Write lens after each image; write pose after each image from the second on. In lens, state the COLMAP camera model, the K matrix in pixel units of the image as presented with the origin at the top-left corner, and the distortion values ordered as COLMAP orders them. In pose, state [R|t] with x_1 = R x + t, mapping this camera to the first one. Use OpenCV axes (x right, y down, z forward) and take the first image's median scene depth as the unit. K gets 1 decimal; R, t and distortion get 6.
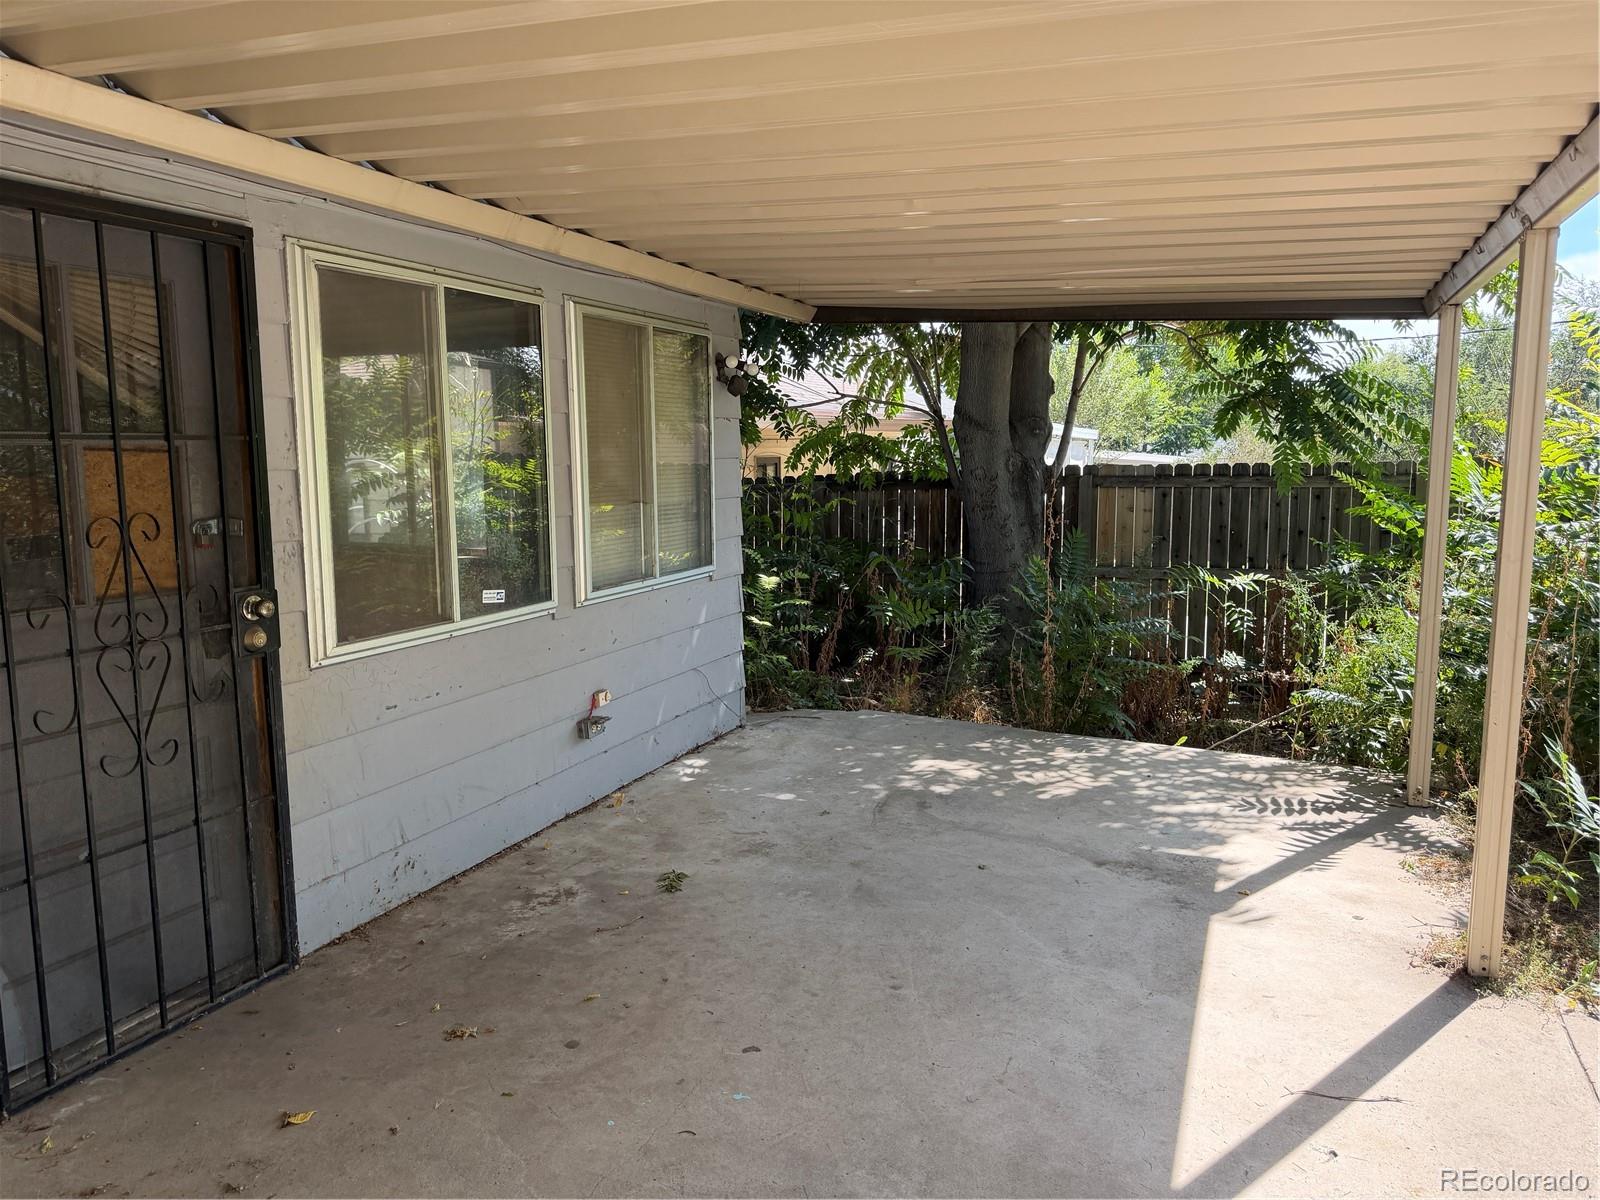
lens RADIAL K [[1143.3, 0, 805.8], [0, 1143.3, 594.0], [0, 0, 1]] dist [0.049826, -0.040707]
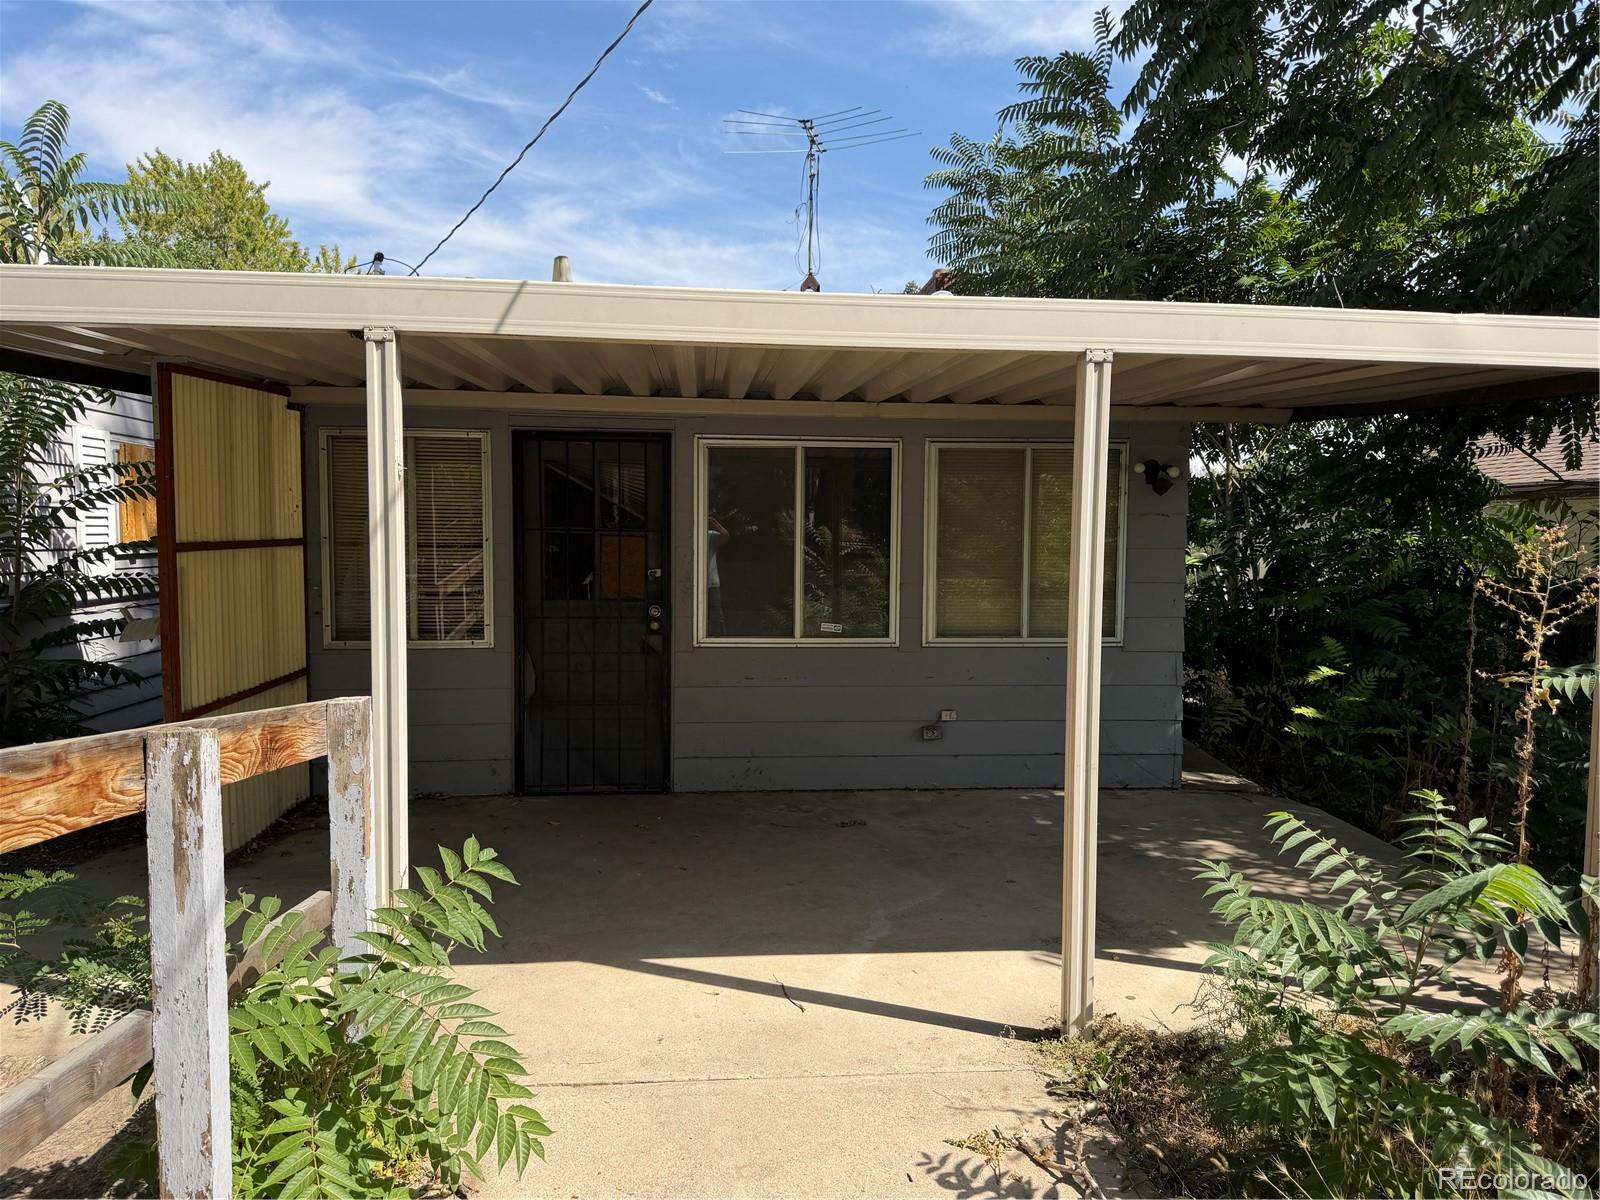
lens RADIAL K [[1143.3, 0, 805.8], [0, 1143.3, 594.0], [0, 0, 1]] dist [0.049826, -0.040707]
pose [[0.454030, 0.055723, -0.889242, 1.151440], [-0.129160, 0.991616, -0.003809, -0.034388], [0.881575, 0.116584, 0.457421, 0.212148]]
